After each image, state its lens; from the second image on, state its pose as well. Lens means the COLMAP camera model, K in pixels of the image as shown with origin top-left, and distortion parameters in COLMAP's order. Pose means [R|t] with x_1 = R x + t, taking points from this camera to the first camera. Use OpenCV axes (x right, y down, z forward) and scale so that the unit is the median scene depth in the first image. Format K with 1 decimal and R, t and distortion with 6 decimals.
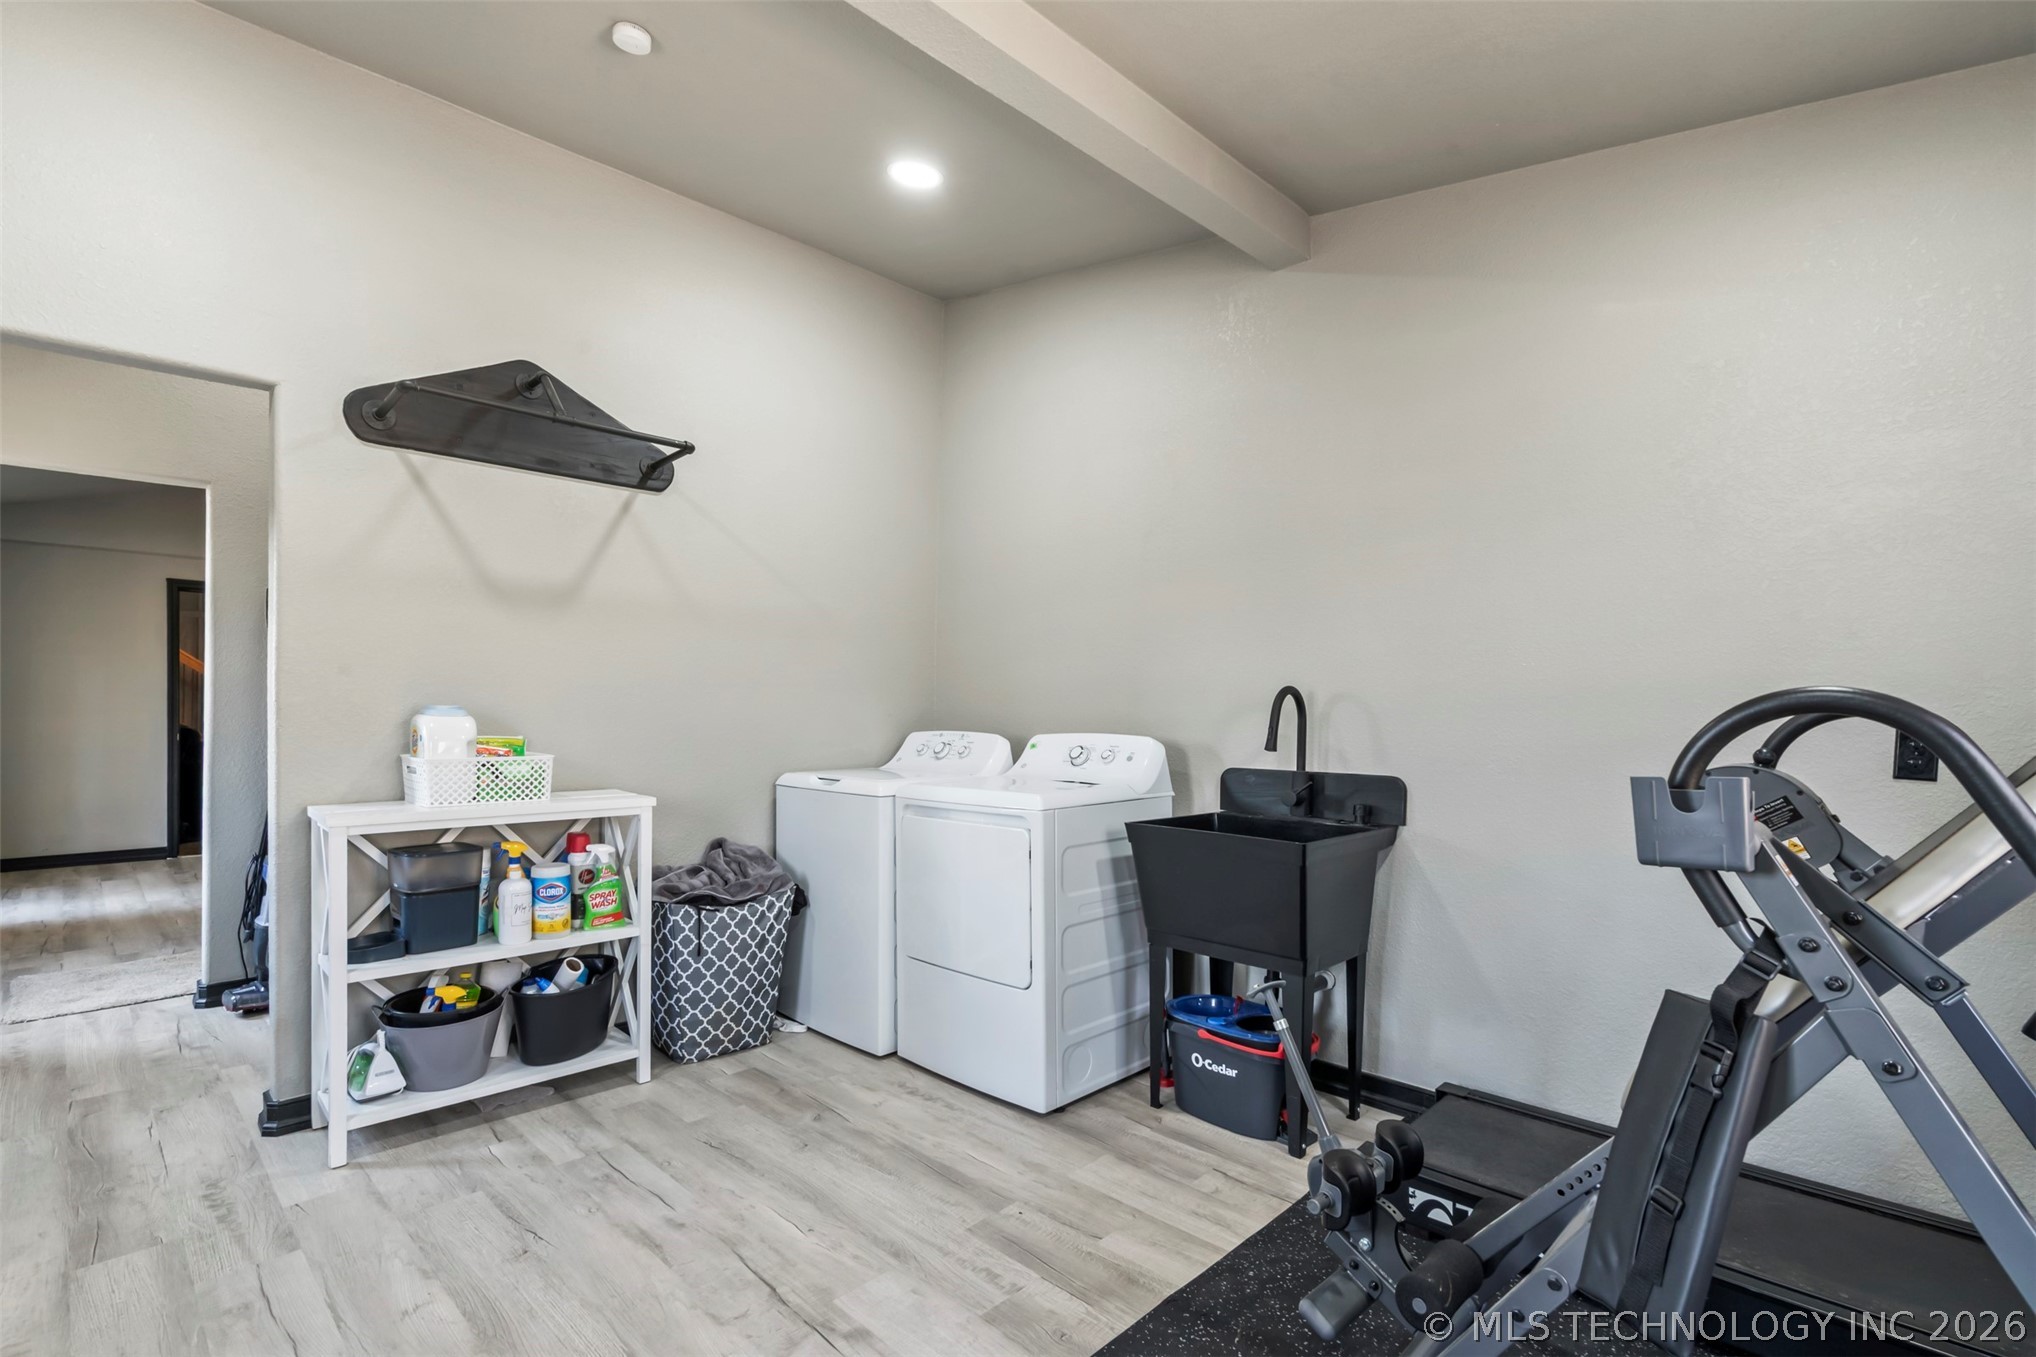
lens RADIAL K [[924.6, 0, 1009.3], [0, 924.6, 698.7], [0, 0, 1]] dist [-0.002751, 0.001019]
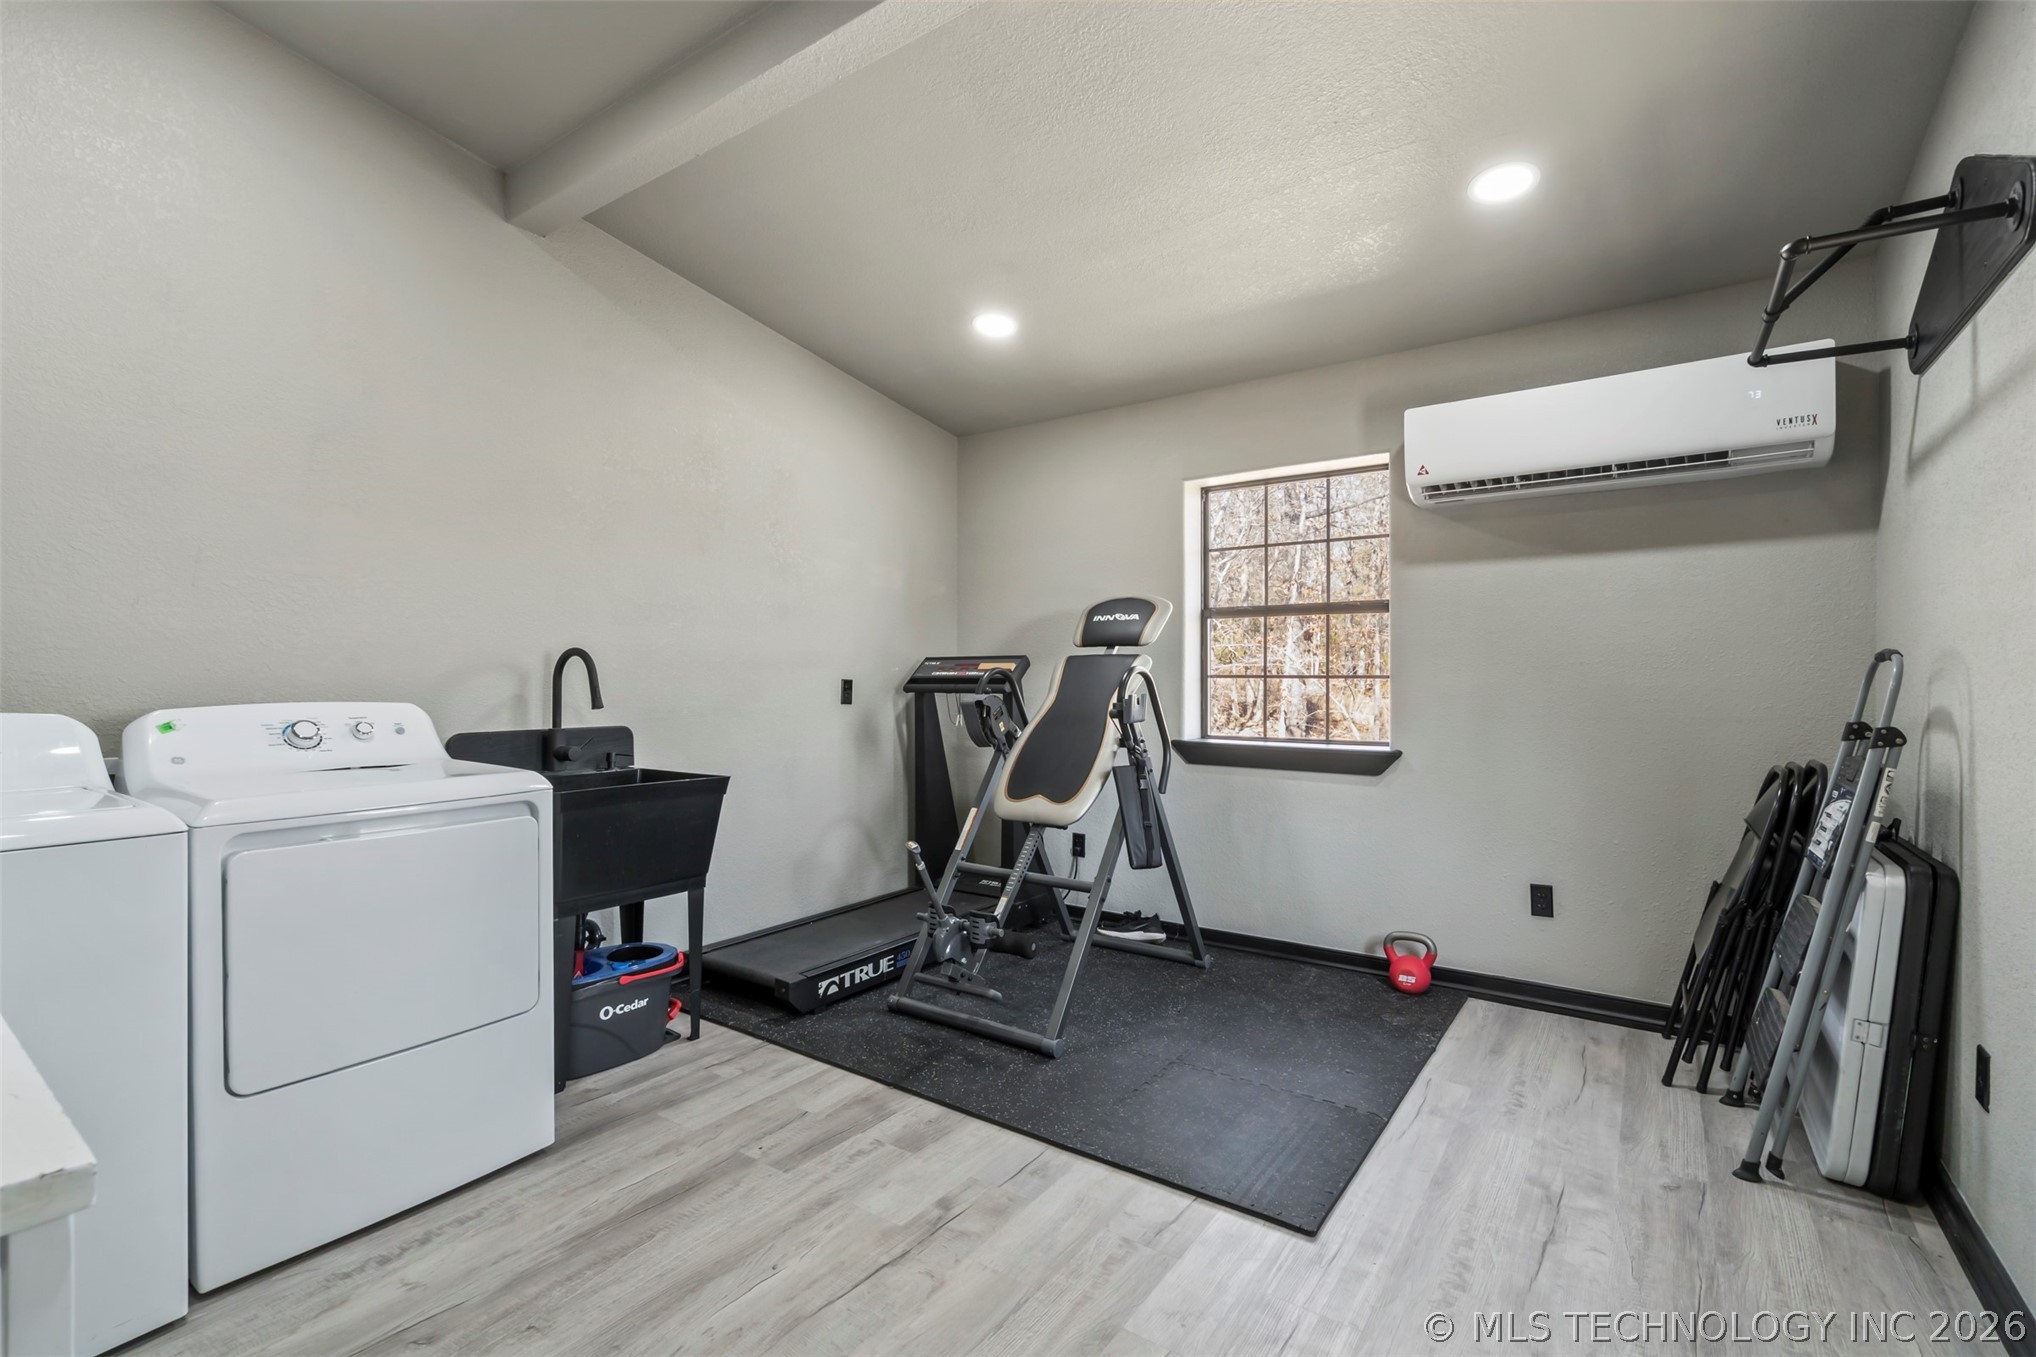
lens RADIAL K [[924.6, 0, 1002.3], [0, 924.6, 675.7], [0, 0, 1]] dist [-0.002751, 0.001019]
pose [[-0.157764, -0.003186, 0.987472, -1.018374], [-0.019678, 0.999806, 0.000082, 0.010293], [-0.987281, -0.019418, -0.157796, 0.858015]]
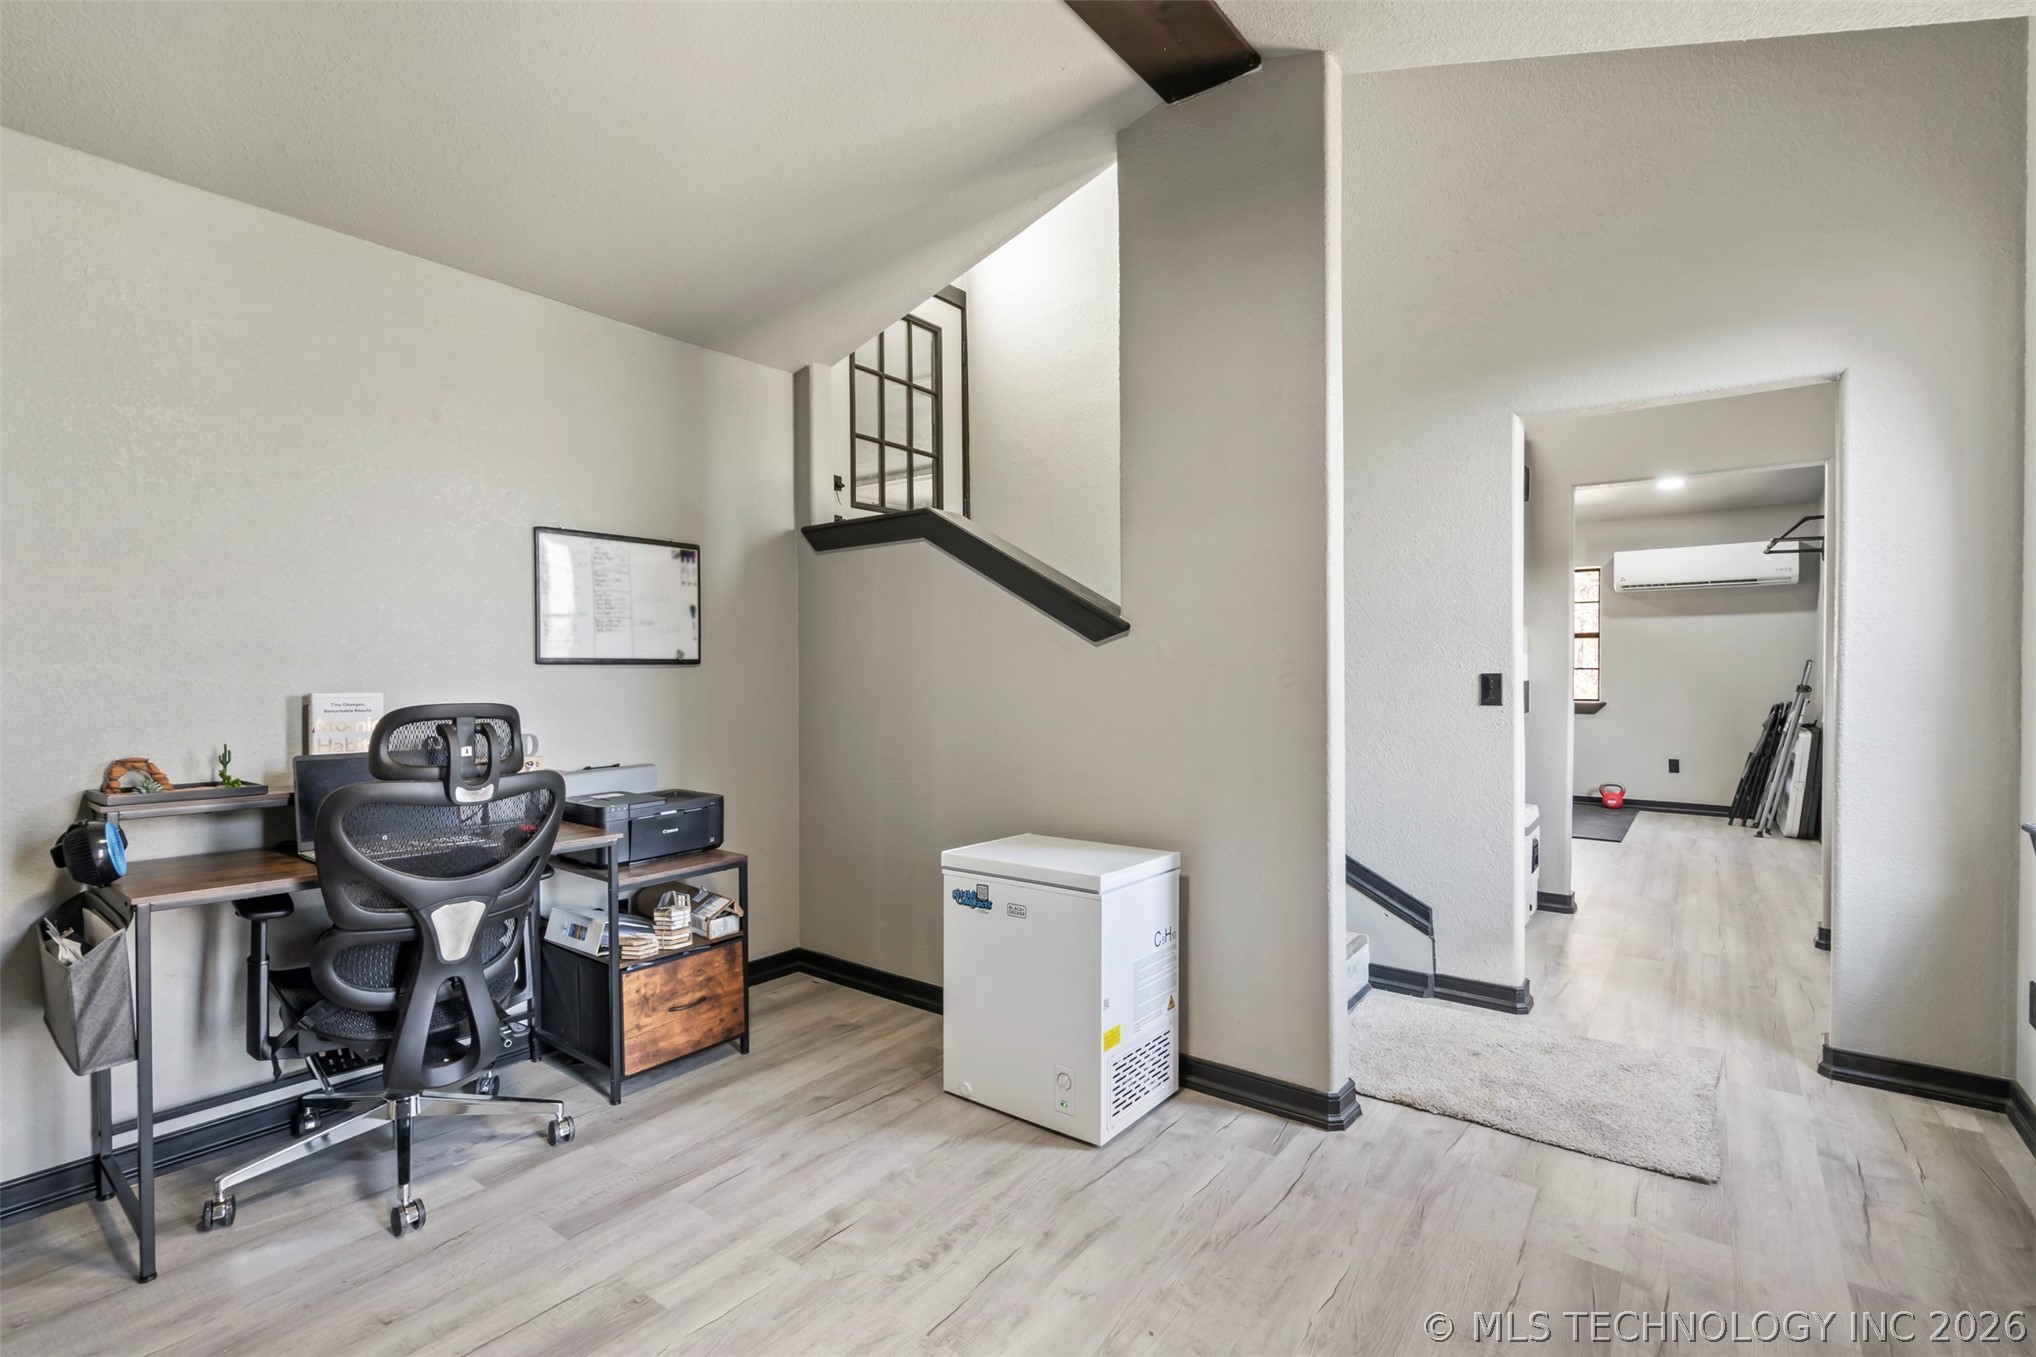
lens RADIAL K [[924.6, 0, 1022.9], [0, 924.6, 677.0], [0, 0, 1]] dist [-0.002751, 0.001019]
pose [[-0.138725, -0.013044, 0.990245, -1.073863], [-0.022772, 0.999691, 0.009979, 0.011439], [-0.990069, -0.021166, -0.138979, 0.915218]]
